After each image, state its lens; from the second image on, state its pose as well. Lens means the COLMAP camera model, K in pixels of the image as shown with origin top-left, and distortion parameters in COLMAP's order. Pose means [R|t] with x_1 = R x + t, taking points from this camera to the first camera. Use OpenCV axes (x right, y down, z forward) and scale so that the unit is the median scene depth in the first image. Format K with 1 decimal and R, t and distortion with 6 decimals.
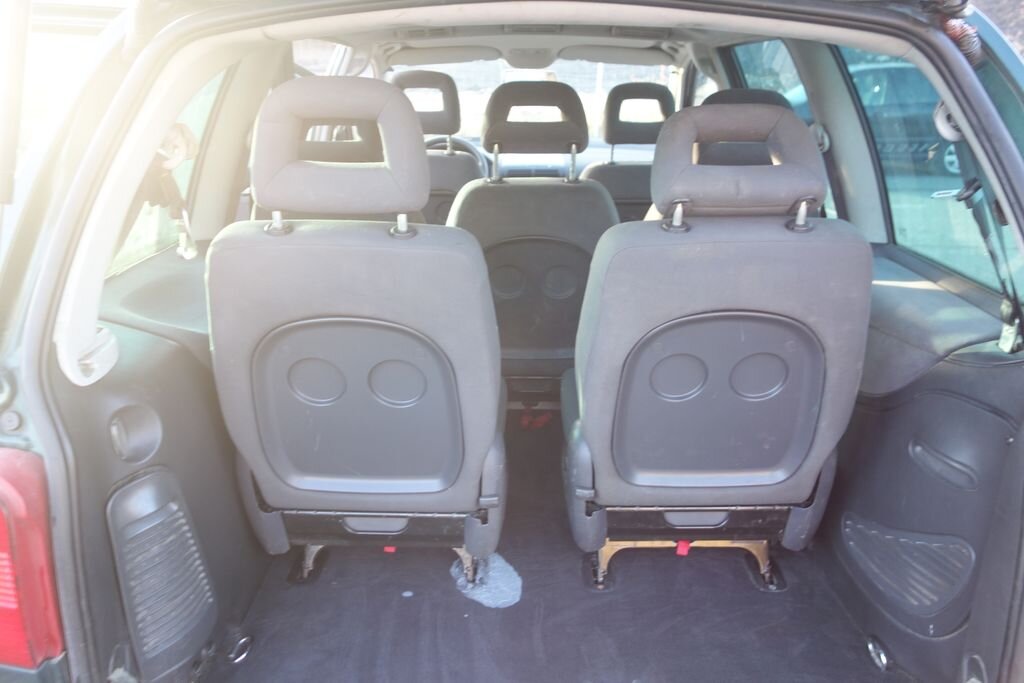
lens RADIAL K [[805.6, 0, 512.0], [0, 805.6, 341.5], [0, 0, 1]] dist [0.011557, -0.006739]
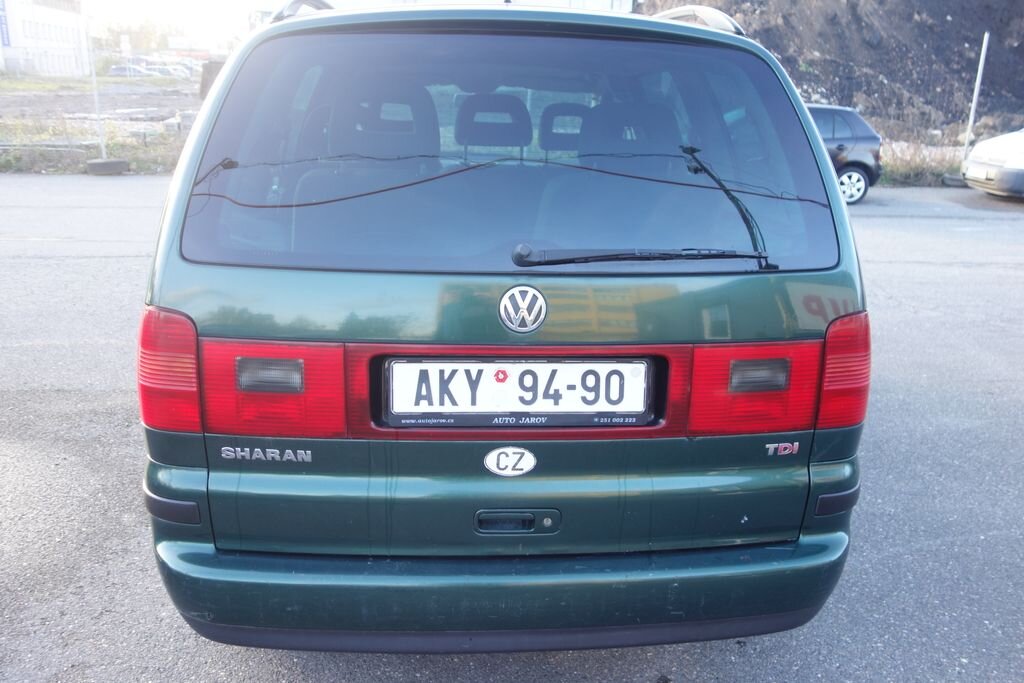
lens RADIAL K [[805.6, 0, 512.0], [0, 805.6, 341.5], [0, 0, 1]] dist [0.011557, -0.006739]
pose [[0.996300, -0.002945, 0.085892, -0.059290], [0.006622, 0.999073, -0.042547, 0.158487], [-0.085687, 0.042959, 0.995396, -0.359807]]
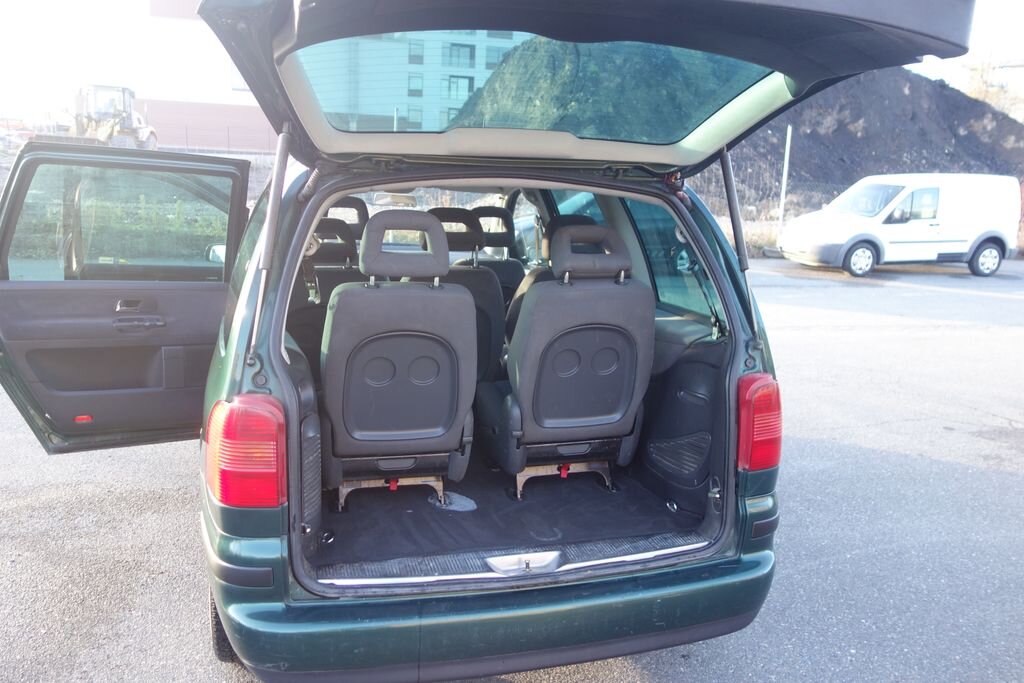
lens RADIAL K [[810.3, 0, 512.0], [0, 810.3, 341.5], [0, 0, 1]] dist [0.012888, -0.010515]
pose [[0.961146, -0.028276, 0.274590, -0.310659], [0.063582, 0.990670, -0.120540, 0.152116], [-0.268620, 0.133316, 0.953976, -0.566882]]
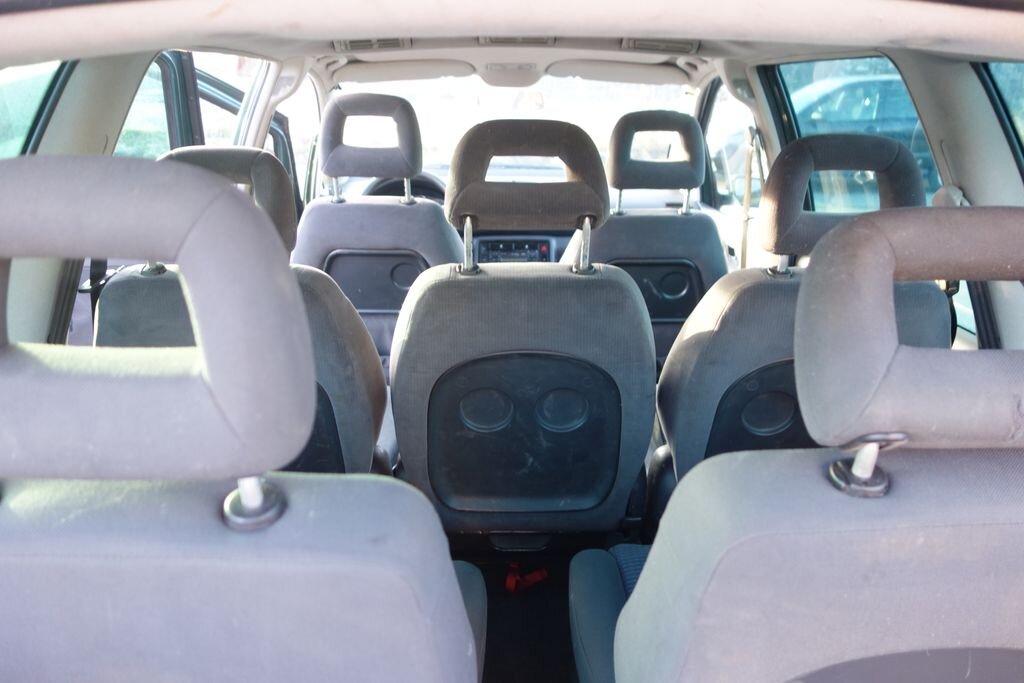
lens RADIAL K [[812.3, 0, 514.2], [0, 812.3, 340.7], [0, 0, 1]] dist [0.009811, -0.003699]
pose [[0.999422, -0.005243, 0.033596, -0.005113], [0.005630, 0.999918, -0.011458, -0.135870], [-0.033533, 0.011641, 0.999370, 0.340652]]
